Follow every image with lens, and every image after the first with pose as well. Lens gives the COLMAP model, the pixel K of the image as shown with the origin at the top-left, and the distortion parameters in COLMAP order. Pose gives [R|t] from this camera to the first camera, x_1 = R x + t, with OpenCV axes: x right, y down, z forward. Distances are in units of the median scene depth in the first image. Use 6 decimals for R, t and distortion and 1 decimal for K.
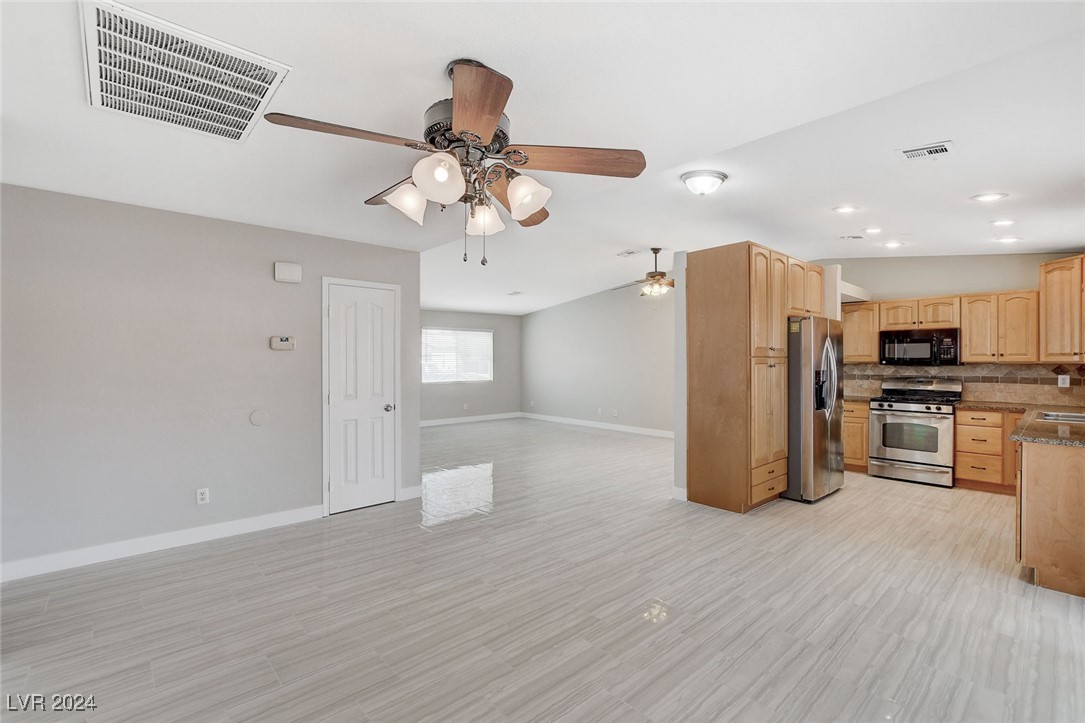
lens RADIAL K [[477.6, 0, 533.7], [0, 477.6, 361.6], [0, 0, 1]] dist [-0.018964, 0.005568]
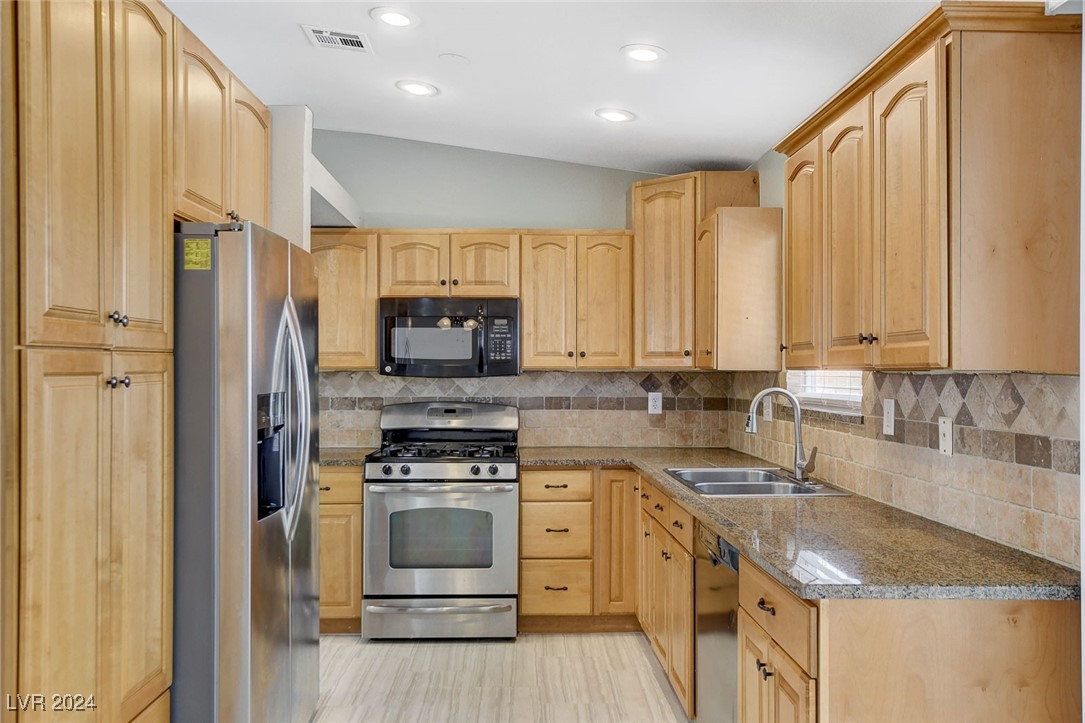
lens RADIAL K [[895.1, 0, 538.5], [0, 895.1, 363.1], [0, 0, 1]] dist [-0.003642, 0.127704]
pose [[0.641555, 0.005366, 0.767058, 0.242027], [-0.000275, 0.999977, -0.006765, 0.001728], [-0.767077, 0.004129, 0.641542, 0.450206]]
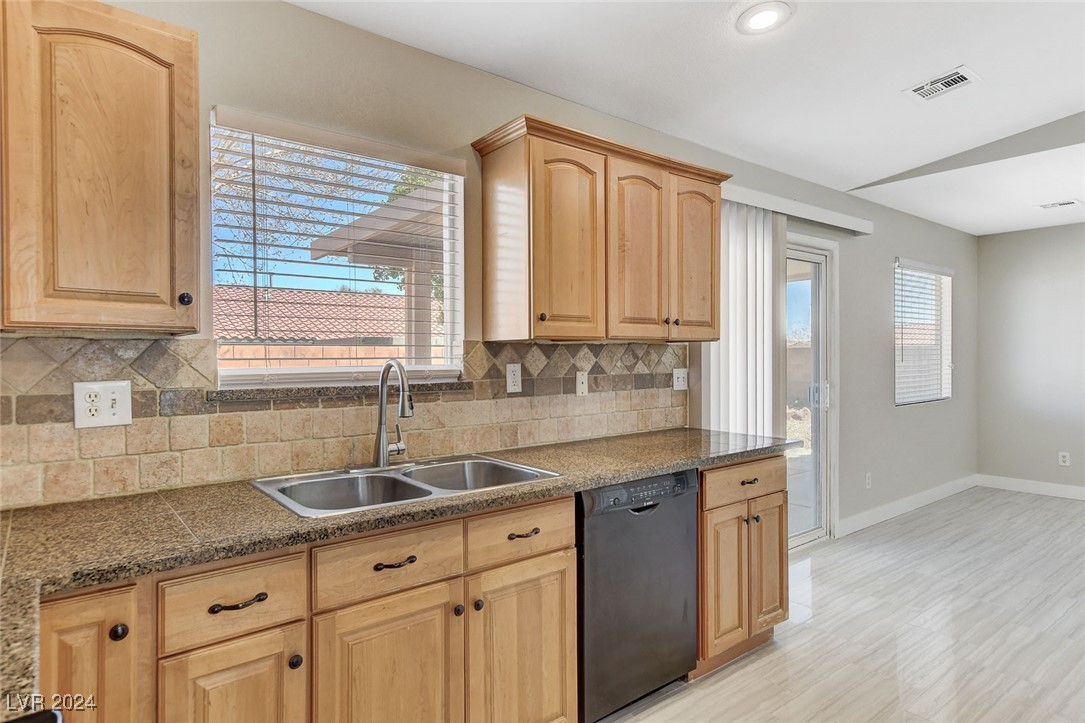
lens RADIAL K [[618.4, 0, 541.2], [0, 618.4, 358.1], [0, 0, 1]] dist [0.021091, 0.000472]
pose [[-0.998753, 0.000751, 0.049914, 0.842574], [0.001138, 0.999969, 0.007738, 0.013755], [-0.049907, 0.007785, -0.998724, 1.218514]]
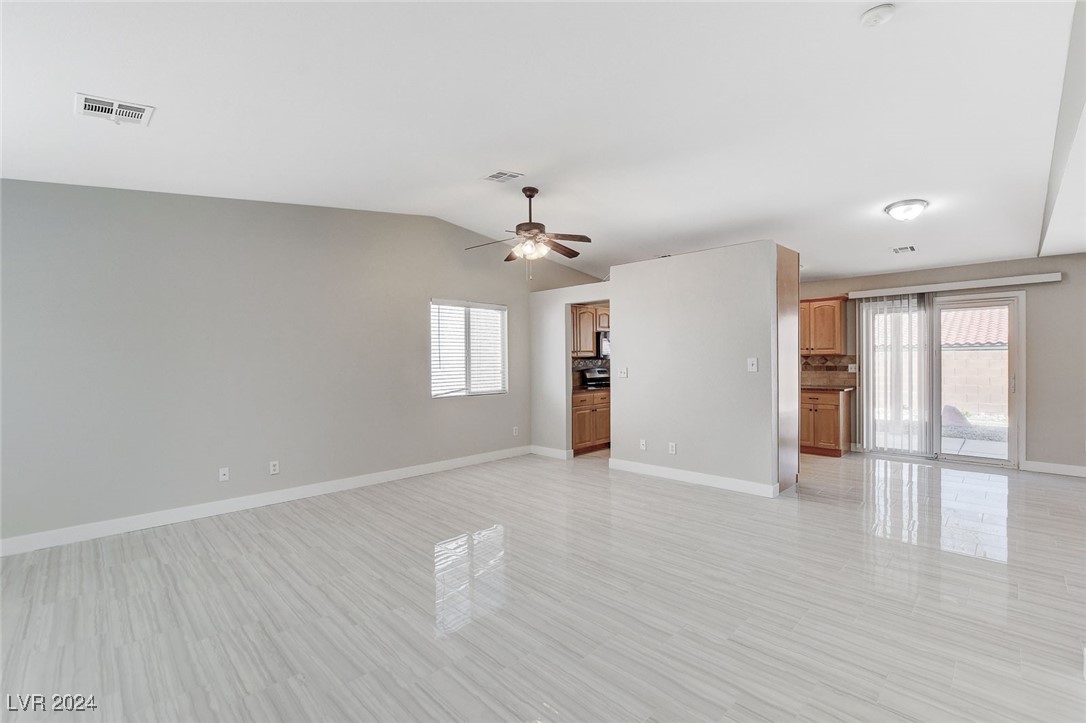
lens RADIAL K [[478.6, 0, 540.2], [0, 478.6, 360.3], [0, 0, 1]] dist [-0.016645, 0.000193]
pose [[-0.059177, -0.005621, 0.998232, -0.627890], [0.008586, 0.999944, 0.006140, 0.002286], [-0.998211, 0.008934, -0.059125, 1.524451]]
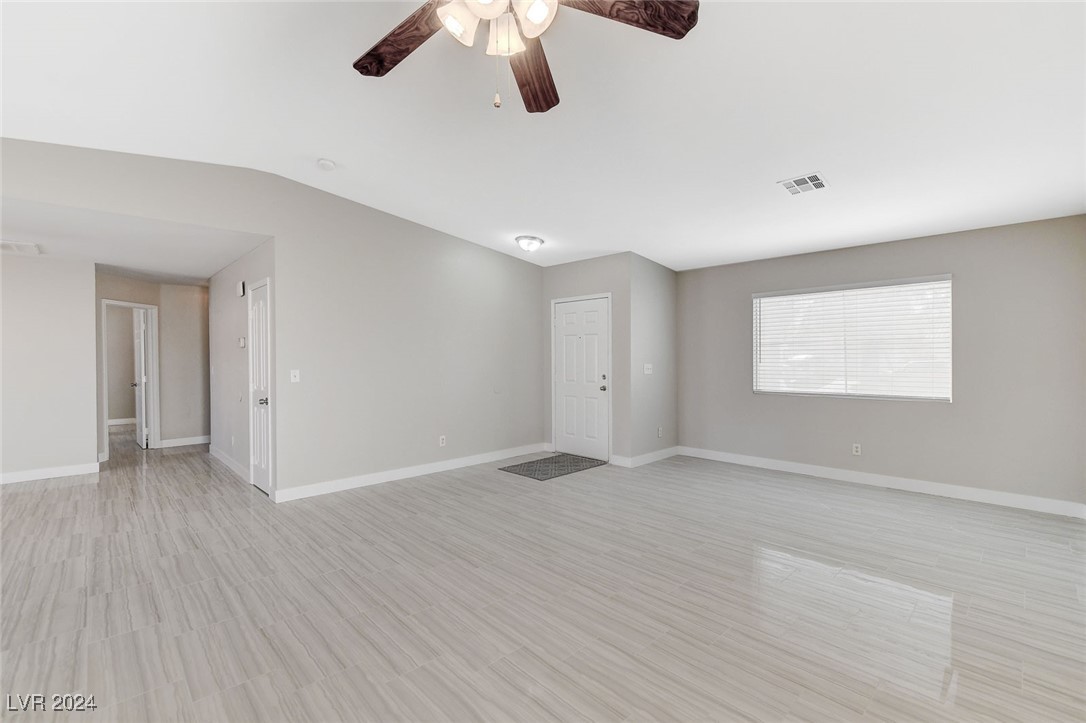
lens RADIAL K [[474.8, 0, 537.0], [0, 474.8, 358.4], [0, 0, 1]] dist [-0.011153, 0.000060]
pose [[0.034347, -0.000684, -0.999410, 0.698957], [0.004451, 0.999990, -0.000531, 0.008502], [0.999400, -0.004430, 0.034350, 1.497535]]
